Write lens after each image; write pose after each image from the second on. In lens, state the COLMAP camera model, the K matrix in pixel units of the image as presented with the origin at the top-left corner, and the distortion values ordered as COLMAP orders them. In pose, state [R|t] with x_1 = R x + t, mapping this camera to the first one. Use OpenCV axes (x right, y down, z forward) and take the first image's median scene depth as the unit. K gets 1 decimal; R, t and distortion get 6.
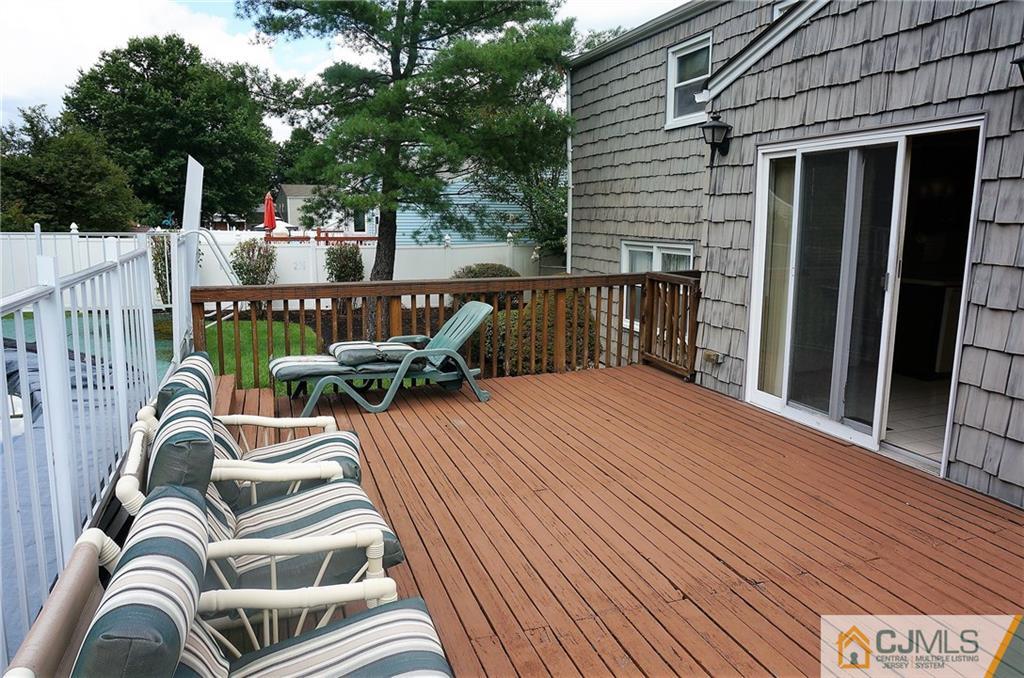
lens RADIAL K [[683.5, 0, 512.0], [0, 683.5, 339.0], [0, 0, 1]] dist [-0.000186, -0.001337]
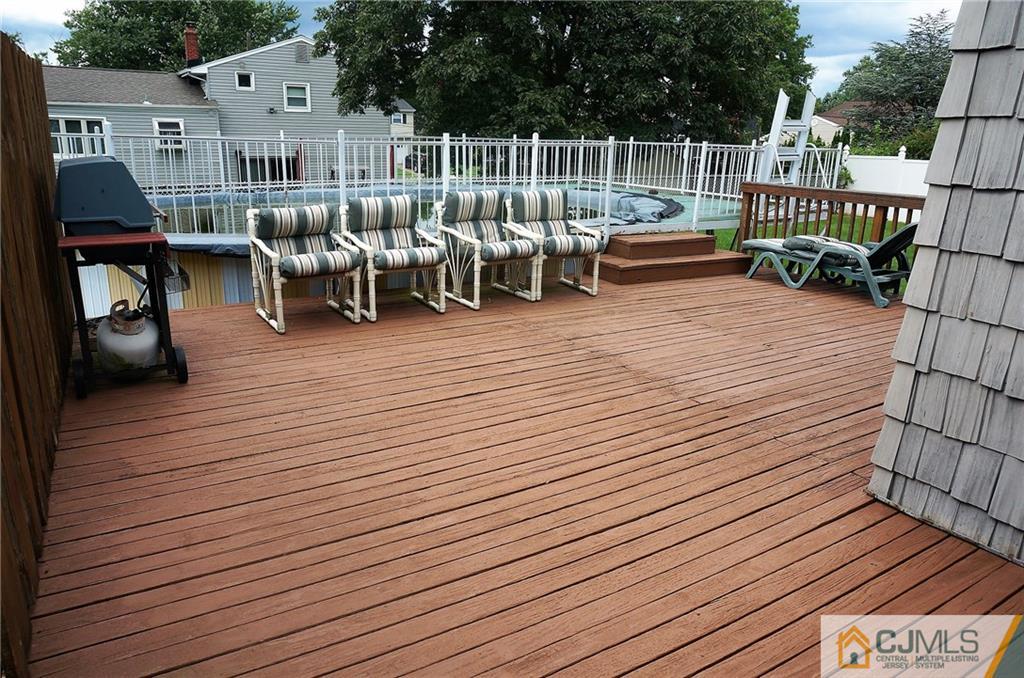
lens RADIAL K [[683.5, 0, 512.0], [0, 683.5, 339.0], [0, 0, 1]] dist [-0.000186, -0.001337]
pose [[0.202634, 0.298746, -0.932572, 0.942228], [-0.179849, 0.947483, 0.264444, -0.049703], [0.962598, 0.114137, 0.245721, 0.167435]]
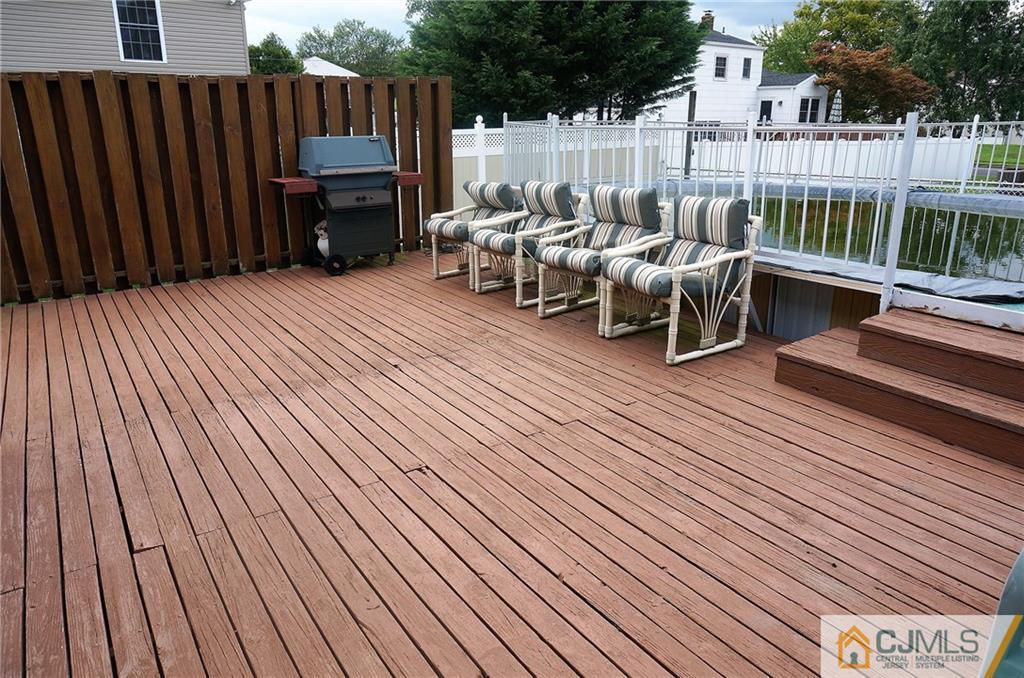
lens RADIAL K [[683.5, 0, 512.0], [0, 683.5, 339.0], [0, 0, 1]] dist [-0.000186, -0.001337]
pose [[-0.971564, 0.100190, -0.214535, 0.148246], [-0.005929, 0.895486, 0.445050, -0.197428], [0.236703, 0.433666, -0.869428, 1.219929]]
